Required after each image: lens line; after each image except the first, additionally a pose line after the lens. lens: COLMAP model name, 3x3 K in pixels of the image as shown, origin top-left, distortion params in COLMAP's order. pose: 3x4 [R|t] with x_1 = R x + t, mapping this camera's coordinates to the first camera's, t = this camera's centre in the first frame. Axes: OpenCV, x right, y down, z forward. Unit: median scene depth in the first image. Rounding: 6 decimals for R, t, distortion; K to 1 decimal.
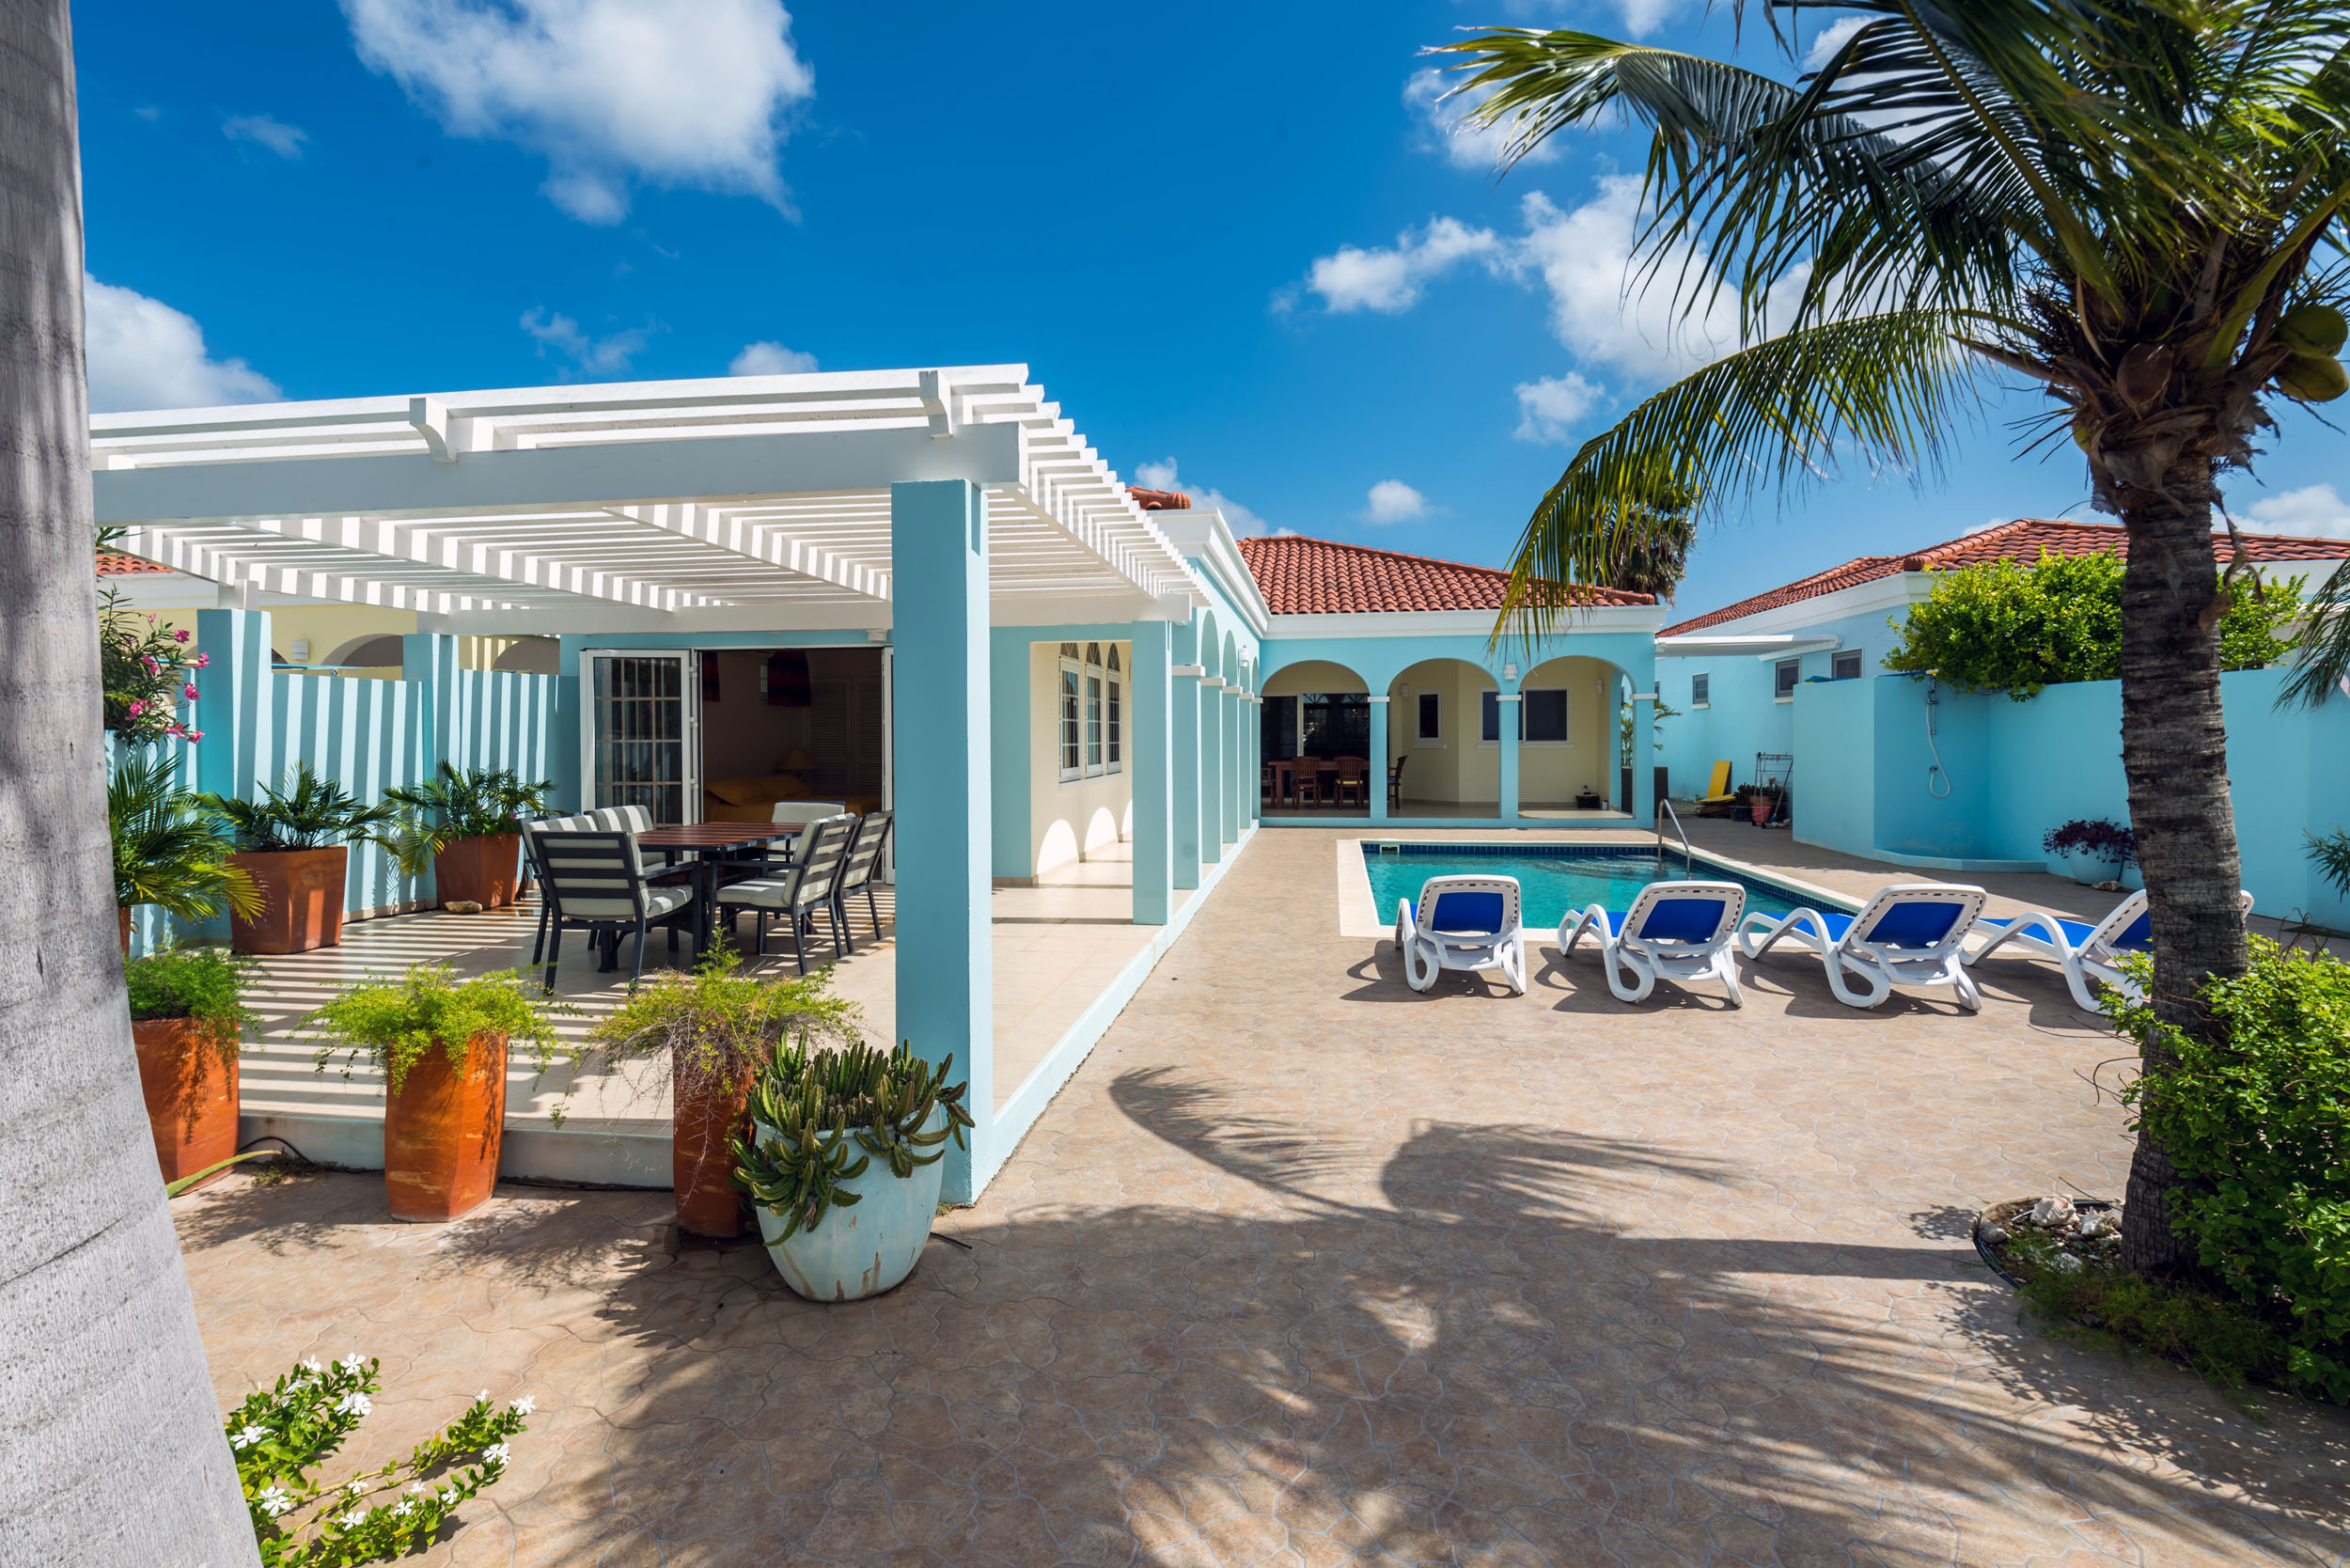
lens RADIAL K [[1146.2, 0, 1155.4], [0, 1146.2, 761.0], [0, 0, 1]] dist [0.004566, -0.000707]
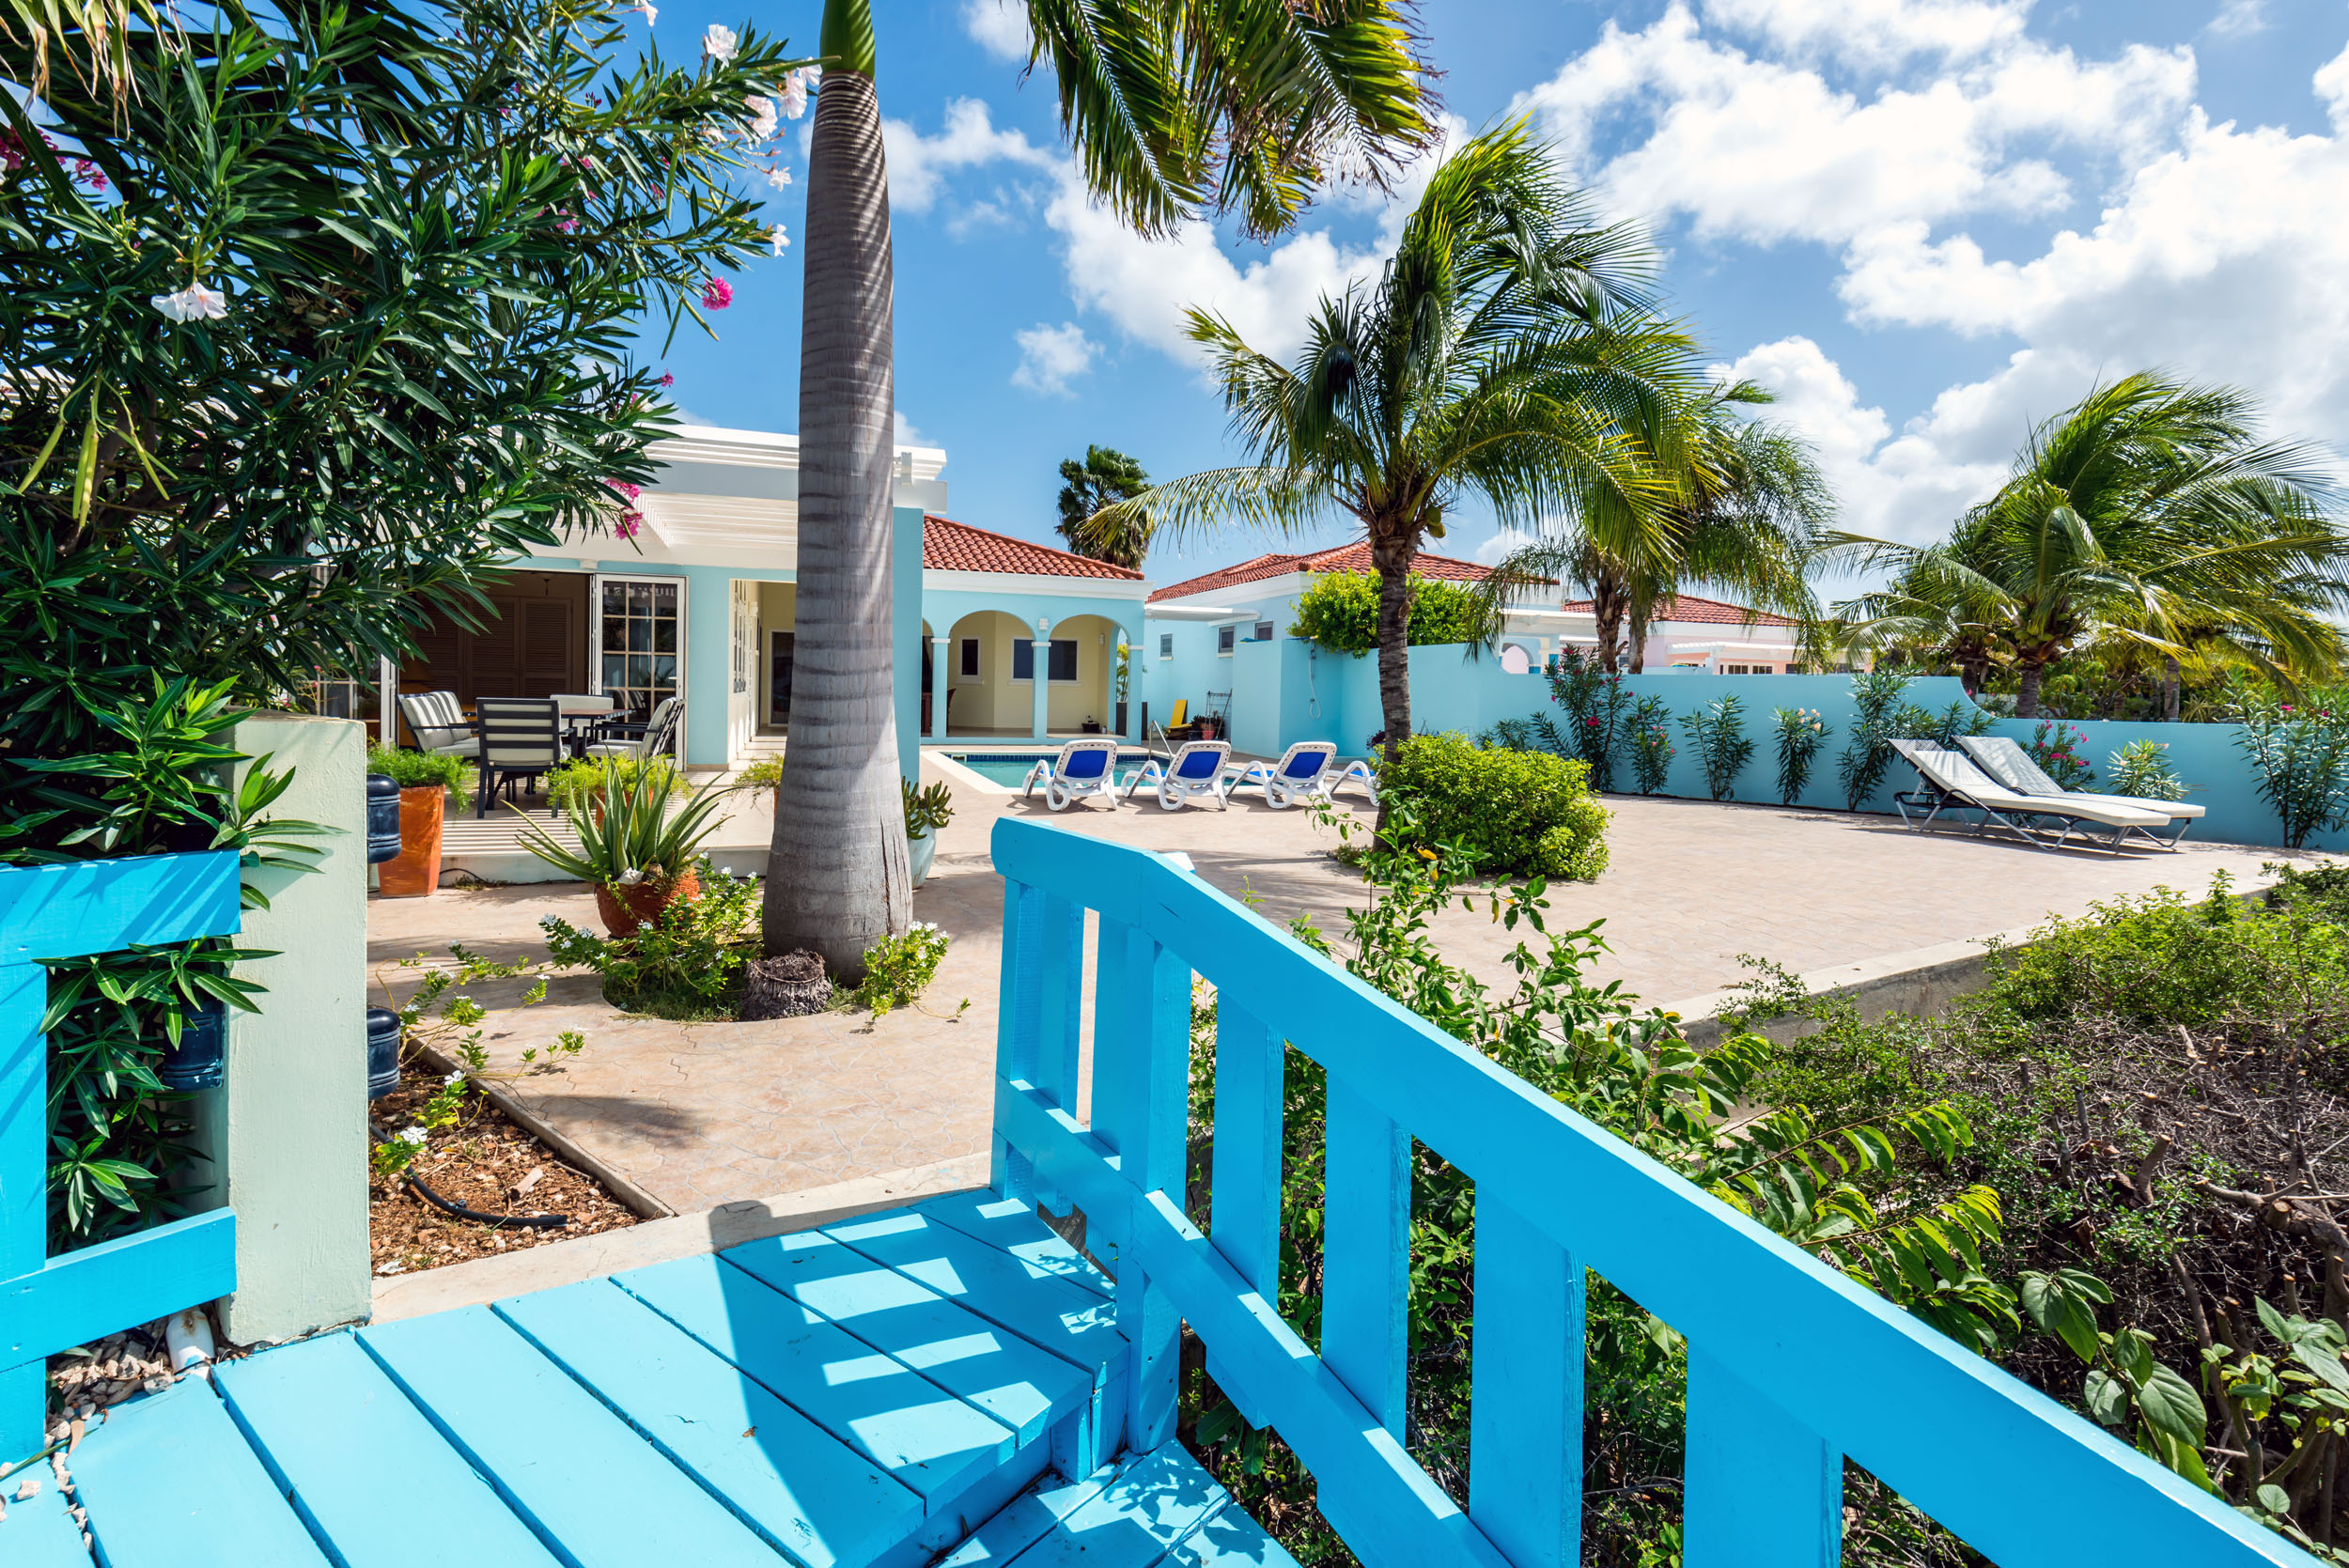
lens RADIAL K [[1145.6, 0, 1176.9], [0, 1145.6, 784.6], [0, 0, 1]] dist [0.004566, -0.000707]
pose [[0.885910, -0.010770, 0.463732, -0.168108], [-0.018325, 0.998137, 0.058191, 0.026602], [-0.463494, -0.060050, 0.884063, -0.239901]]
